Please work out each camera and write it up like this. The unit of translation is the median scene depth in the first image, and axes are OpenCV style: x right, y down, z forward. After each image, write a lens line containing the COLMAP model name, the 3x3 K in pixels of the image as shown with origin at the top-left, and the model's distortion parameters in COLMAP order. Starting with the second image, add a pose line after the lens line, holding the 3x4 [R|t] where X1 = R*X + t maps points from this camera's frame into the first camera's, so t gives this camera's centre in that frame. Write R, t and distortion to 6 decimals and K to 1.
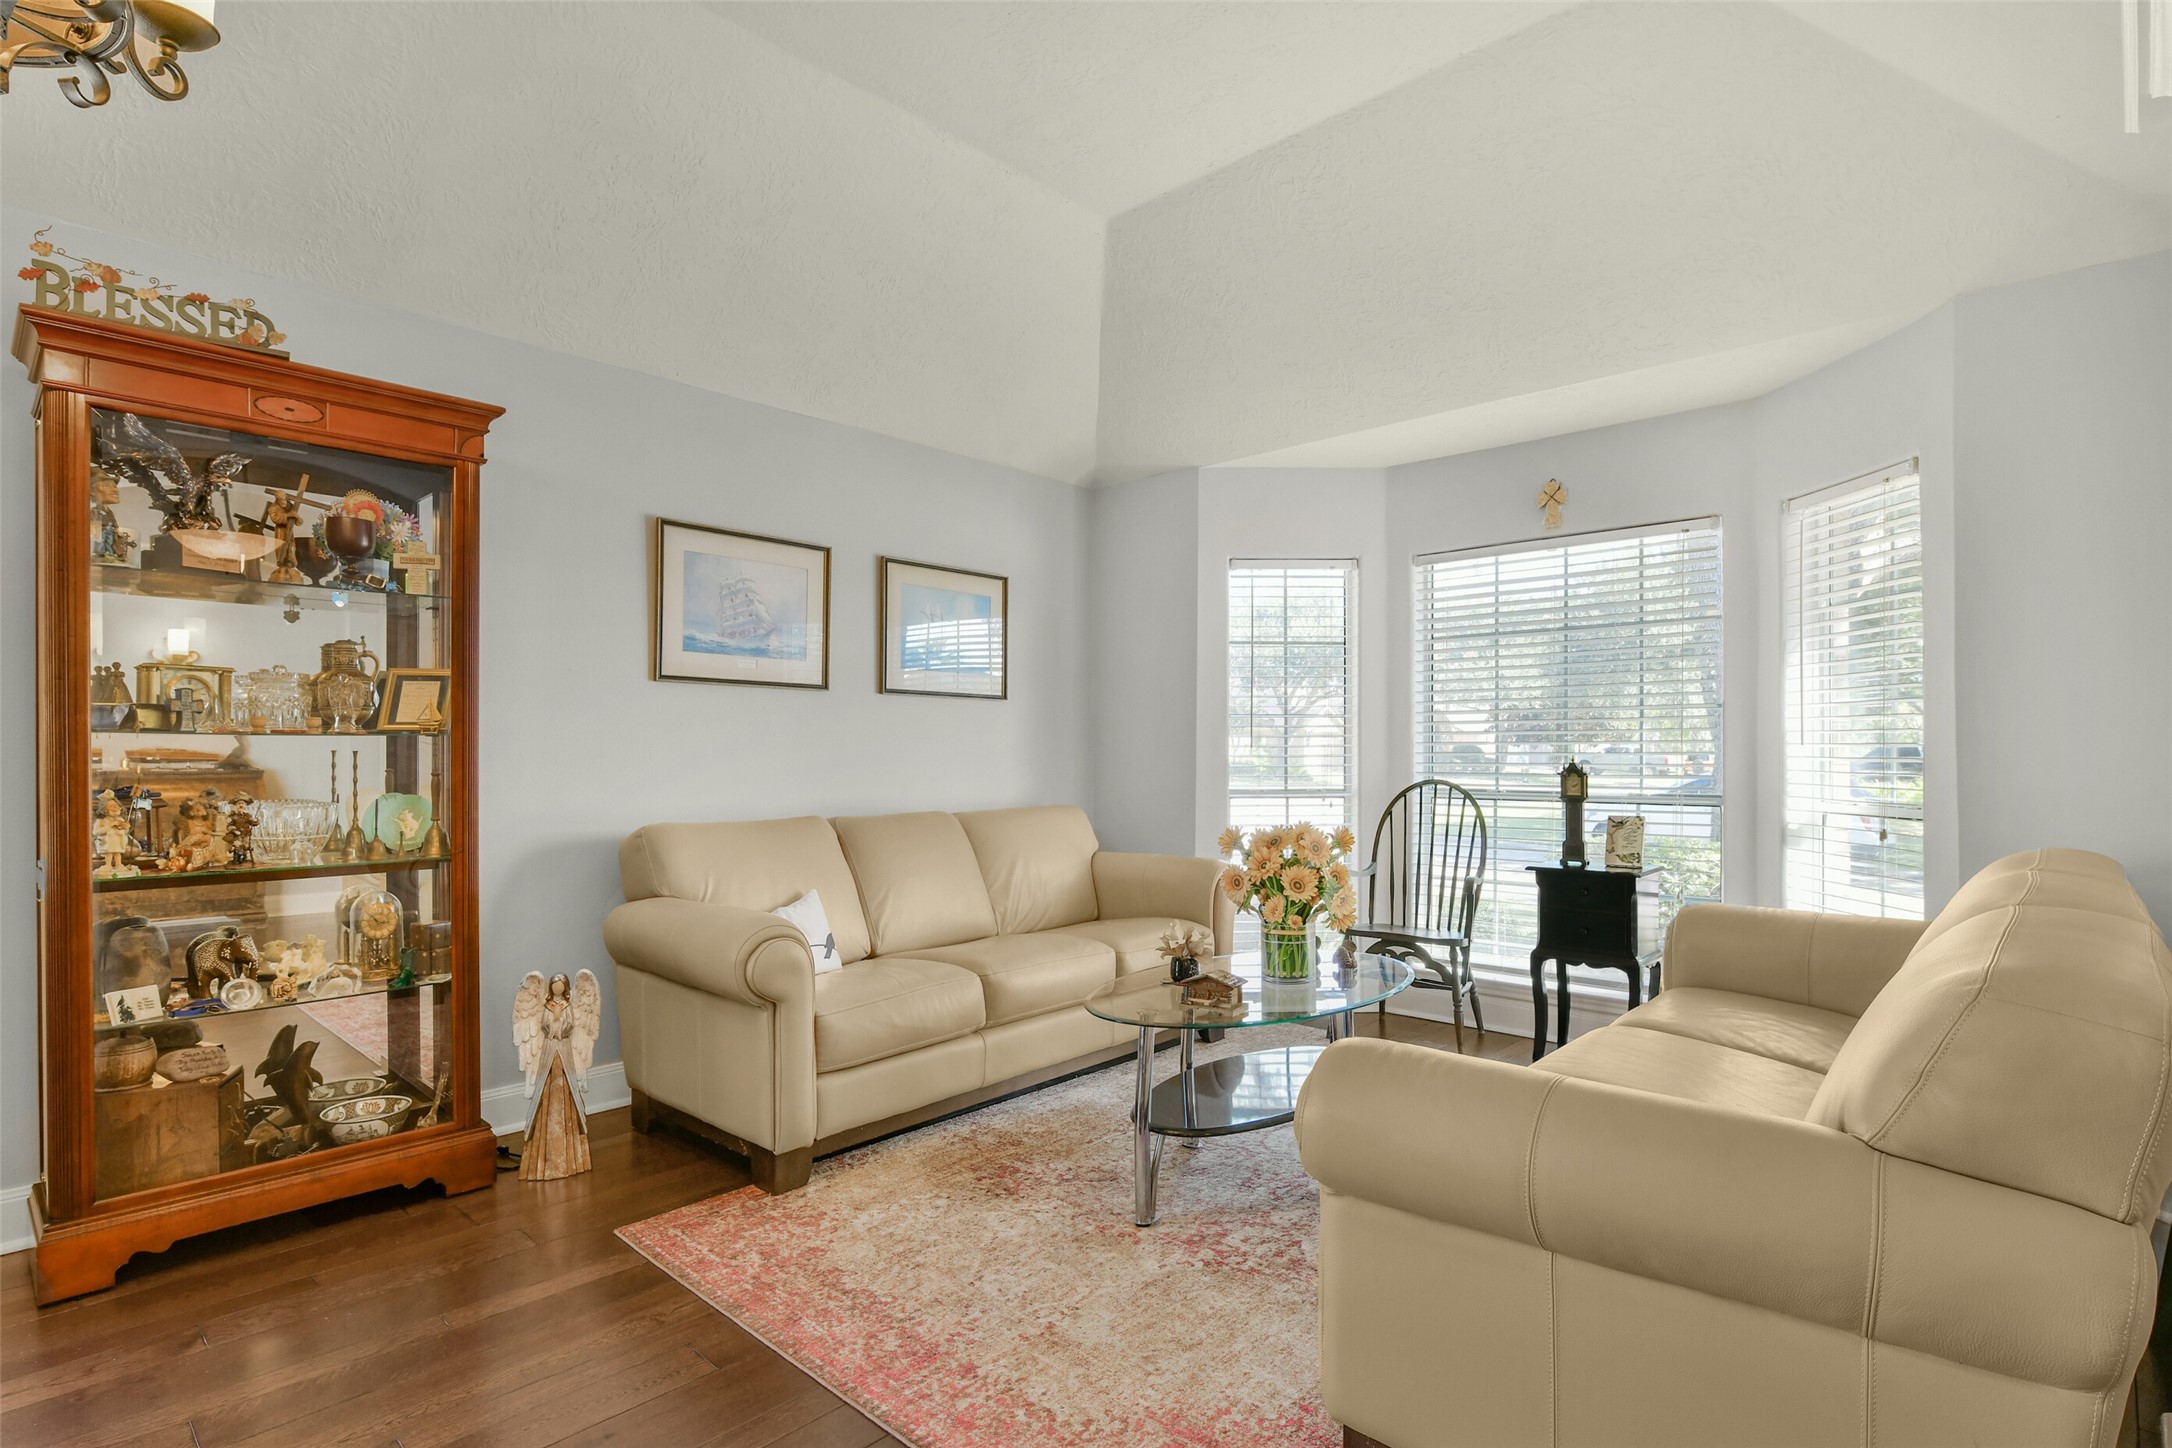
lens RADIAL K [[1080.3, 0, 1088.0], [0, 1080.3, 715.6], [0, 0, 1]] dist [-0.002575, 0.000229]
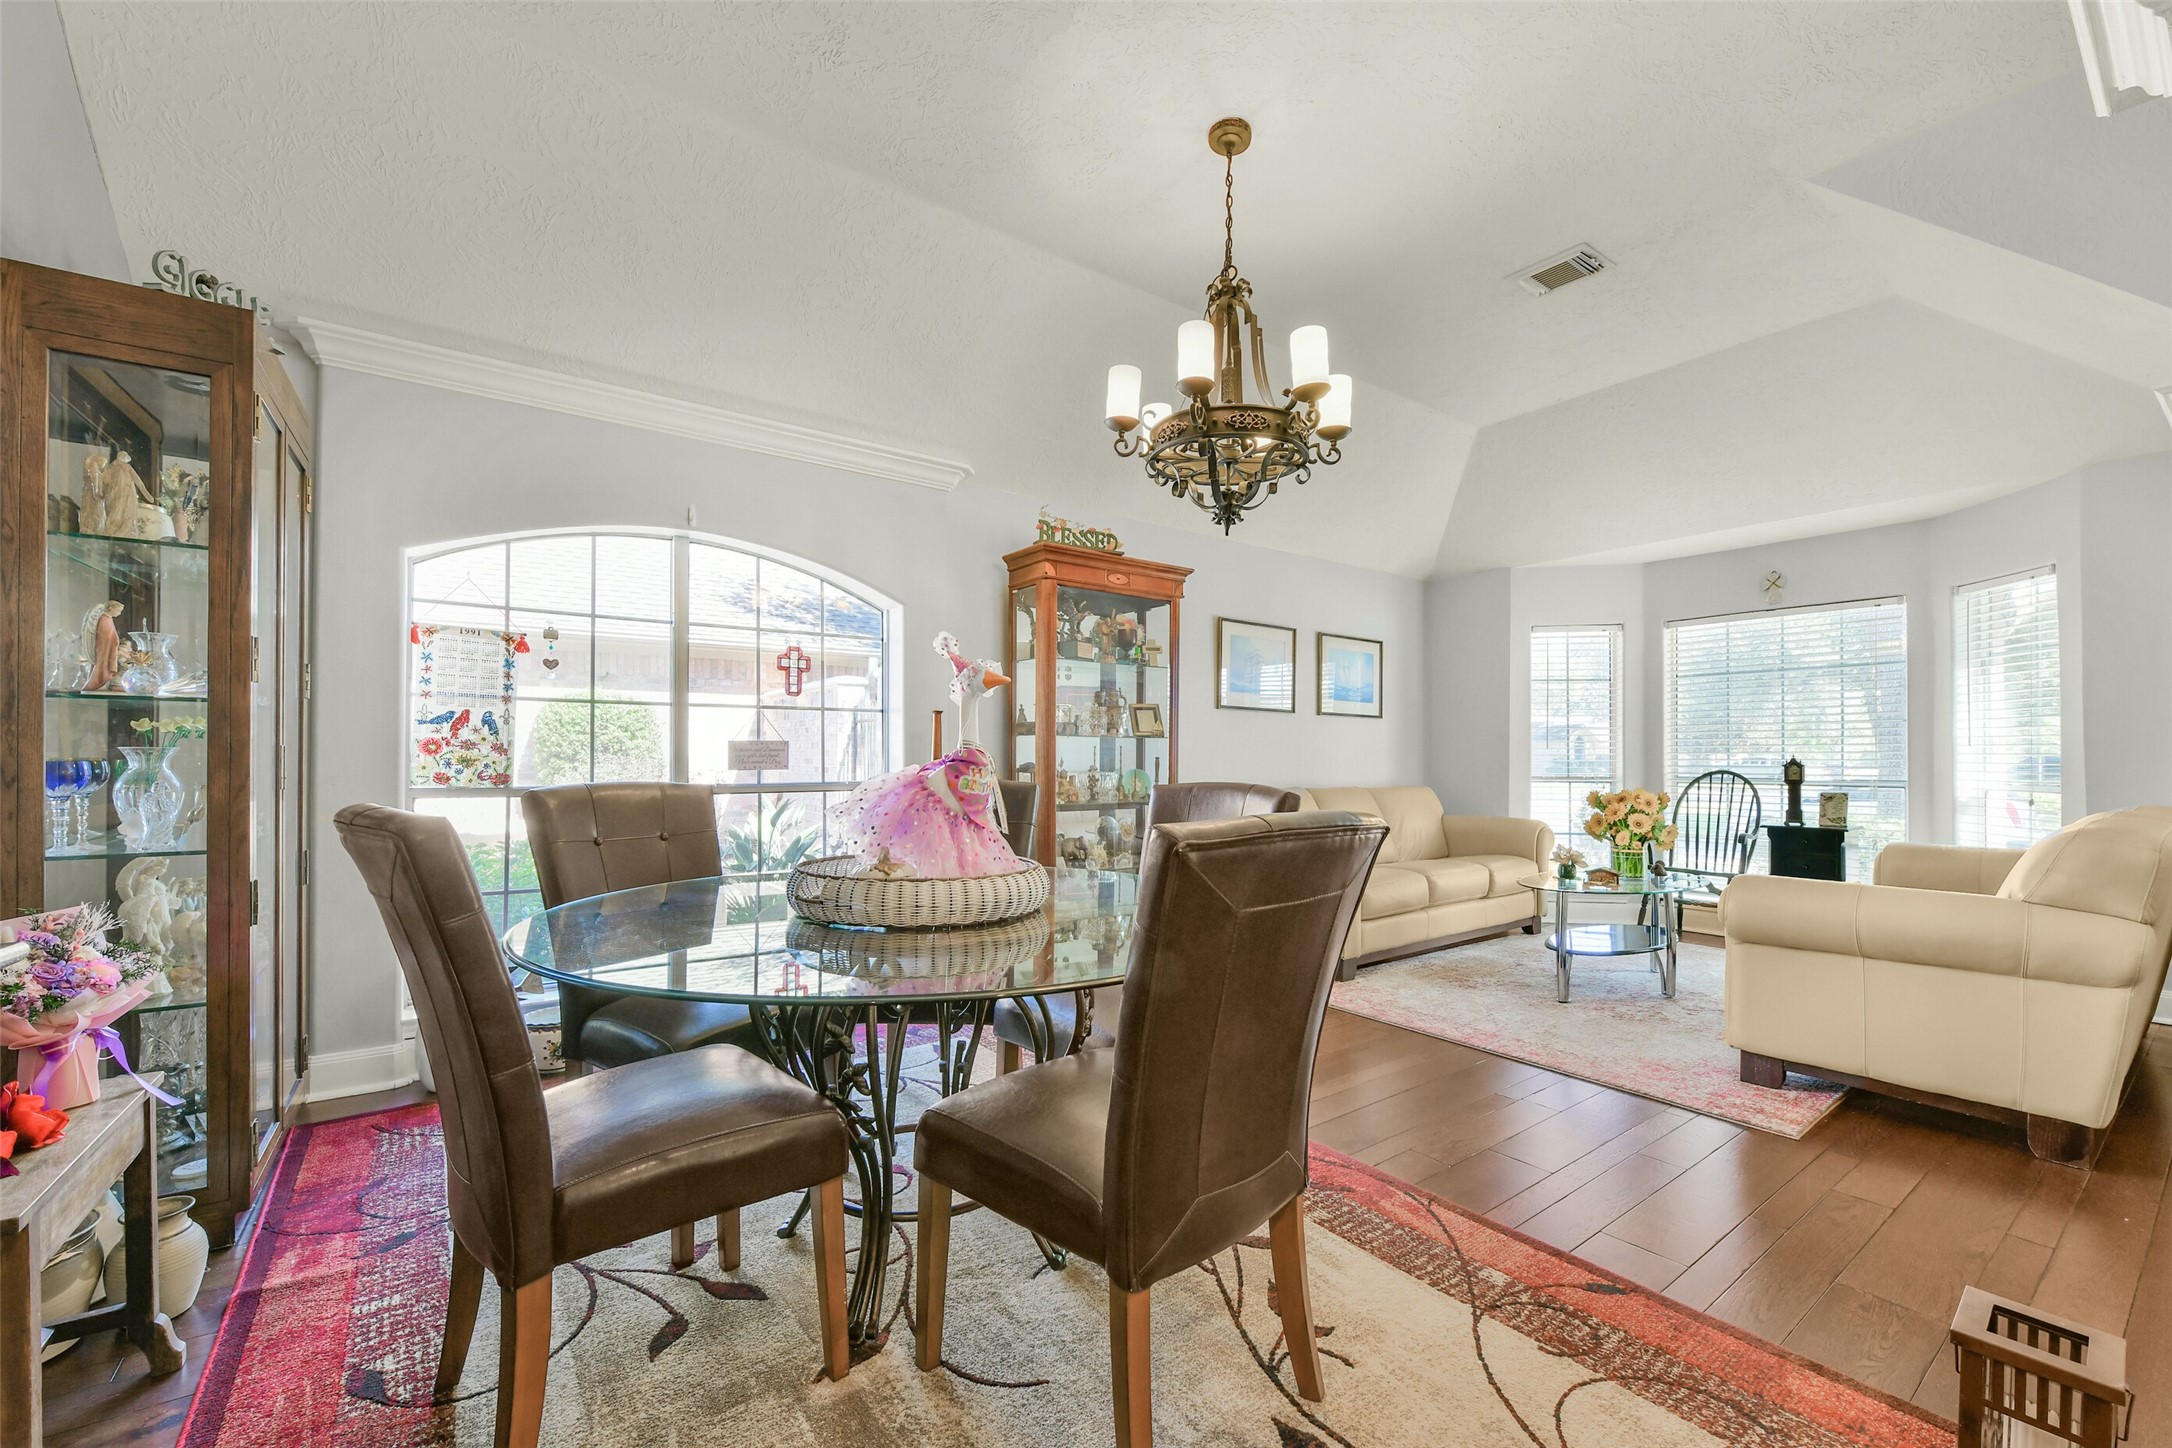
lens RADIAL K [[880.4, 0, 1095.4], [0, 880.4, 726.9], [0, 0, 1]] dist [-0.003194, -0.000285]
pose [[0.983058, -0.001924, -0.183282, -0.317403], [0.001242, 0.999992, -0.003838, 0.002781], [0.183288, 0.003545, 0.983053, -0.435994]]
